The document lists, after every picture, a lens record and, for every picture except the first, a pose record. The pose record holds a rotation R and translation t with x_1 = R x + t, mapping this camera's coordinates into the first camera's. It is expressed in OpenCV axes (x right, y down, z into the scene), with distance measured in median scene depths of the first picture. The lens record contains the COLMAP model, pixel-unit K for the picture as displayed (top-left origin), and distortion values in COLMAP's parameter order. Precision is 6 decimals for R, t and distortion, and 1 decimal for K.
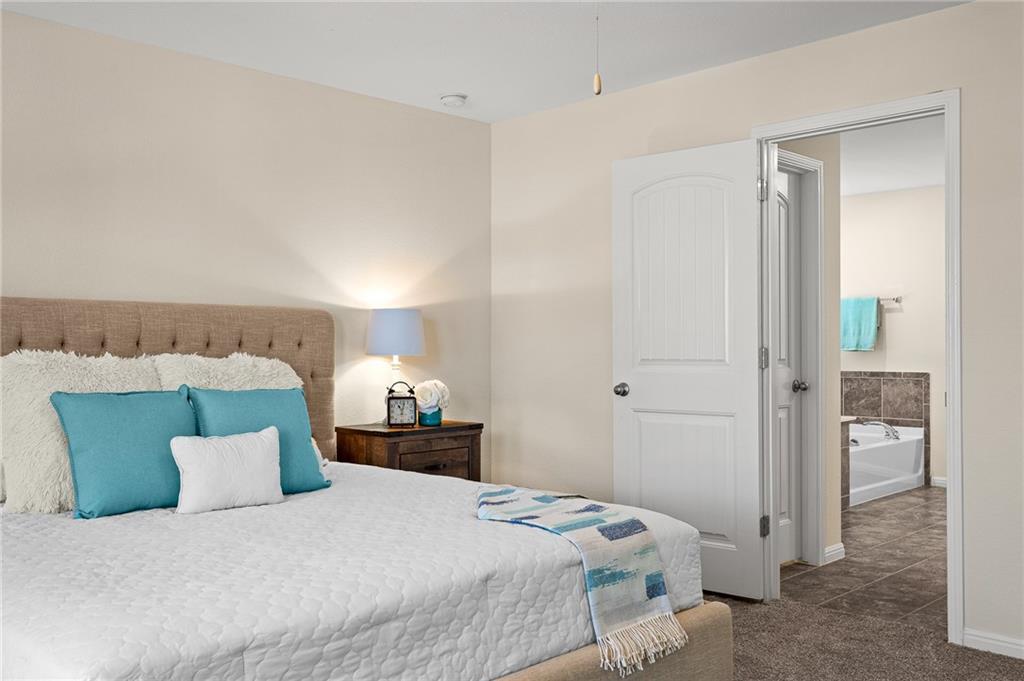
lens RADIAL K [[912.1, 0, 512.0], [0, 912.1, 340.5], [0, 0, 1]] dist [0.008522, 0.007276]
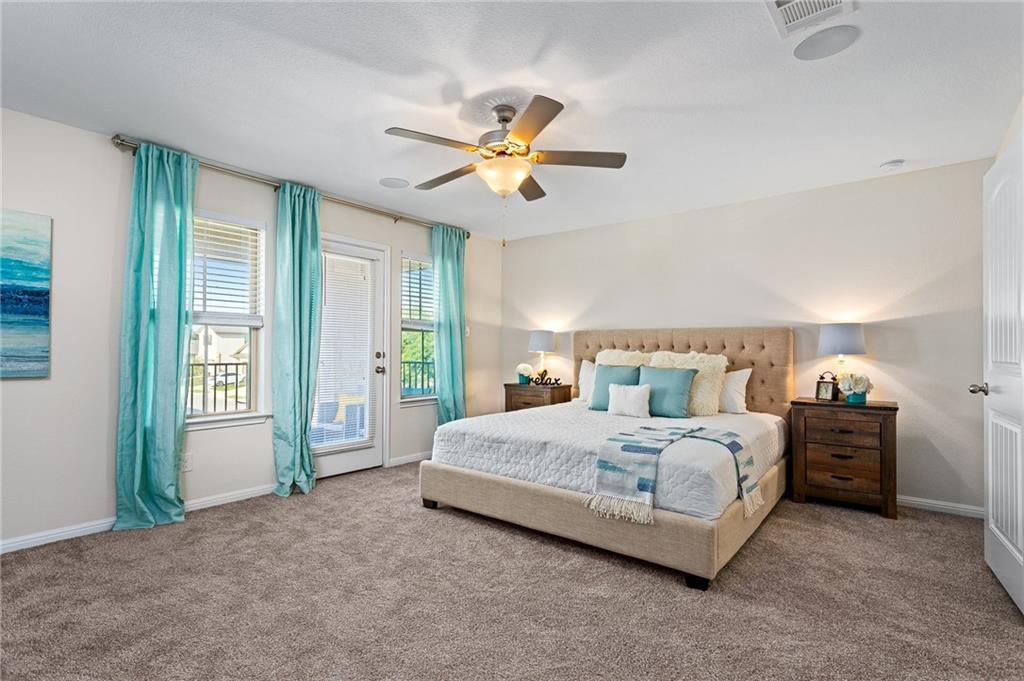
lens RADIAL K [[503.3, 0, 507.4], [0, 503.3, 331.1], [0, 0, 1]] dist [0.002402, 0.000549]
pose [[0.102990, -0.030418, -0.994217, 0.664240], [0.004986, 0.999536, -0.030064, 0.000328], [0.994670, -0.001861, 0.103094, 0.384812]]
